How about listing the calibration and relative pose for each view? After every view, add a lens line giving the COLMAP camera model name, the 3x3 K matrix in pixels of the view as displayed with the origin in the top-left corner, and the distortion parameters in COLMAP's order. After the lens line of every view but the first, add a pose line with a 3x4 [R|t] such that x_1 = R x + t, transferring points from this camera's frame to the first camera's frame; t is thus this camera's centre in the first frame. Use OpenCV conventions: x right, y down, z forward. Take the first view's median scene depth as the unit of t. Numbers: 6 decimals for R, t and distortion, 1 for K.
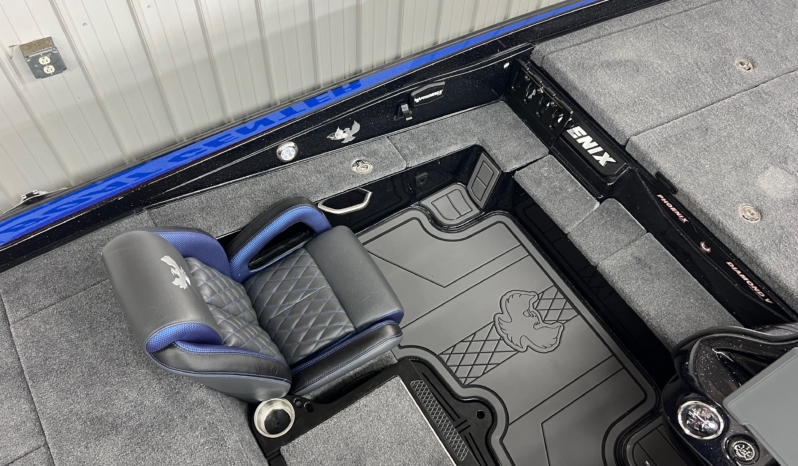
lens RADIAL K [[627.5, 0, 399.0], [0, 627.5, 231.1], [0, 0, 1]] dist [0.055622, -0.040060]
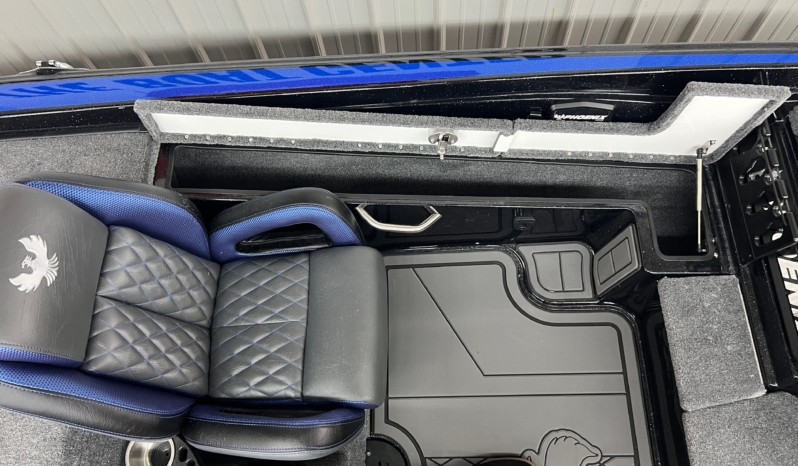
lens RADIAL K [[627.5, 0, 399.0], [0, 627.5, 235.5], [0, 0, 1]] dist [0.055622, -0.040060]
pose [[0.843468, 0.440122, -0.307984, 0.148298], [-0.373447, 0.892555, 0.252750, -0.207691], [0.386134, -0.098170, 0.917204, 0.334027]]
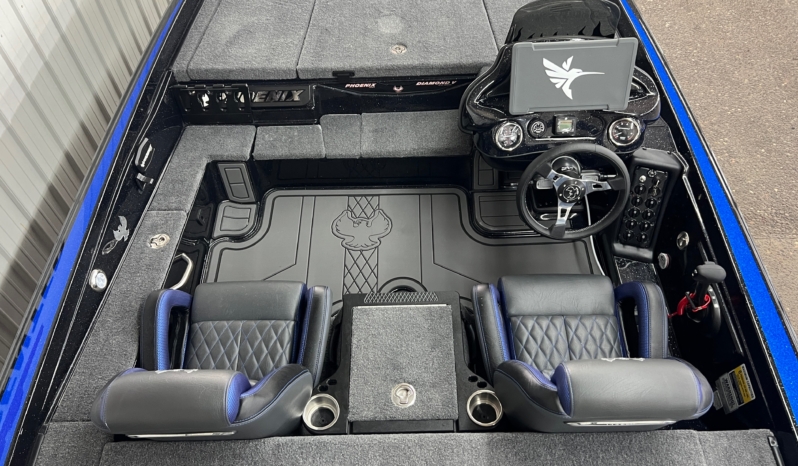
lens RADIAL K [[627.5, 0, 406.6], [0, 627.5, 234.5], [0, 0, 1]] dist [0.055622, -0.040060]
pose [[0.522873, -0.713287, 0.466717, -0.322735], [0.741019, 0.650971, 0.164705, 0.019069], [-0.421302, 0.259726, 0.868935, -0.071491]]
